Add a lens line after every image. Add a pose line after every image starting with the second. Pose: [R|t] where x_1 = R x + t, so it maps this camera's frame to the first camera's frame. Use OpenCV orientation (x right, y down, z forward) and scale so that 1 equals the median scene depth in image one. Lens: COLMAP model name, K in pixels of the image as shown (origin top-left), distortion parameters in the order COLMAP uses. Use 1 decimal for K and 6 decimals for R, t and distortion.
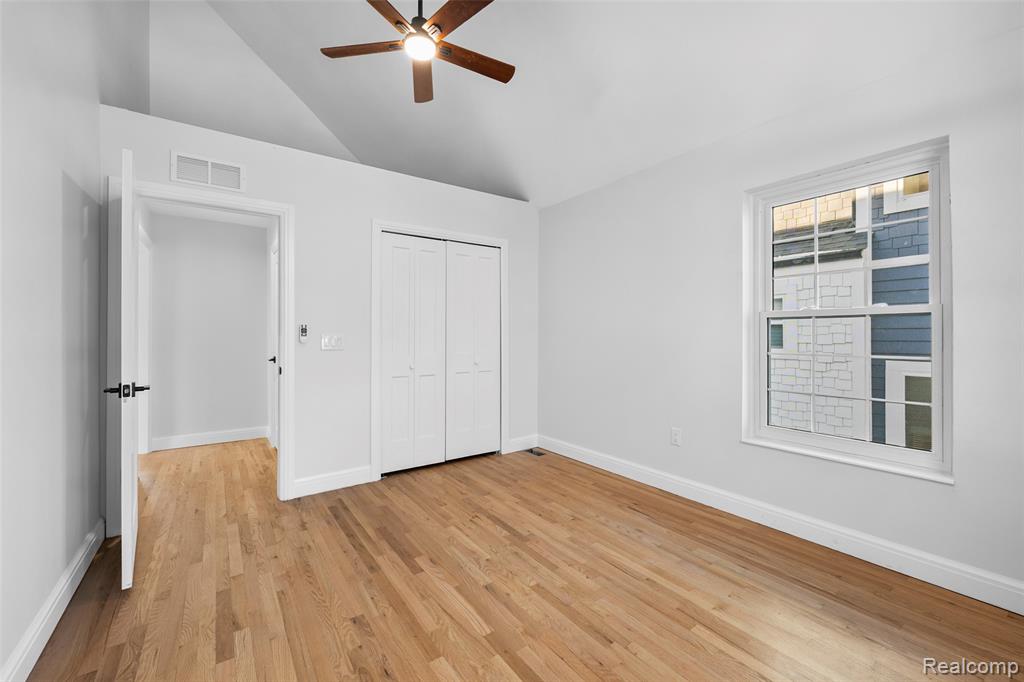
lens RADIAL K [[418.1, 0, 515.1], [0, 418.1, 337.2], [0, 0, 1]] dist [-0.000507, 0.000183]
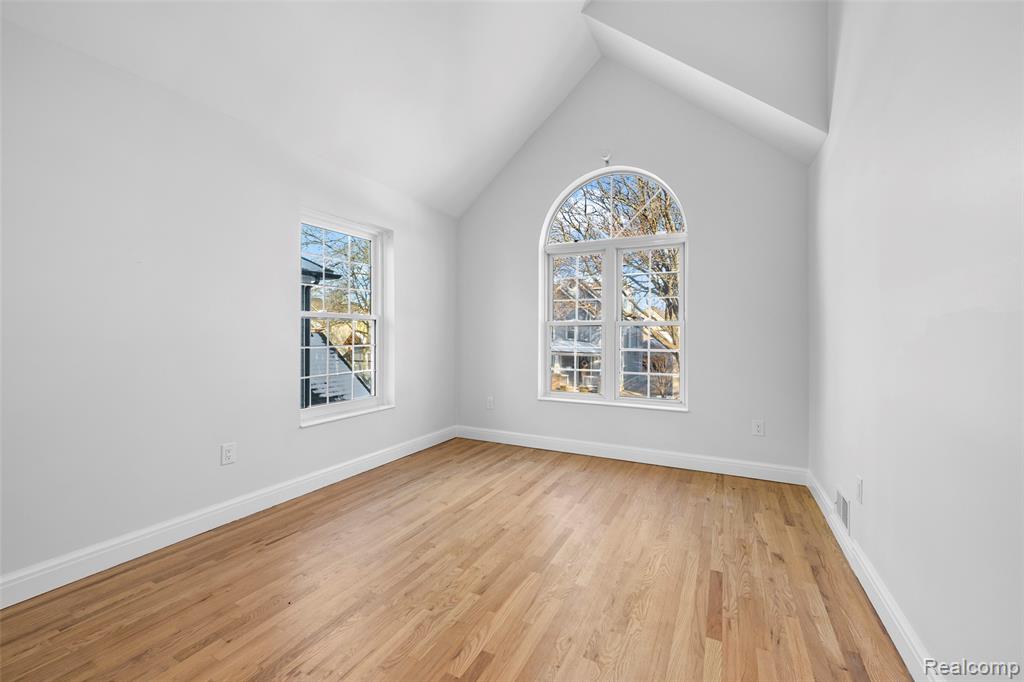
lens RADIAL K [[418.1, 0, 514.7], [0, 418.1, 336.3], [0, 0, 1]] dist [-0.000507, 0.000183]
pose [[-0.462915, -0.007272, 0.886373, -0.825342], [-0.000091, 0.999967, 0.008156, -0.001188], [-0.886403, 0.003696, -0.462900, 1.189991]]
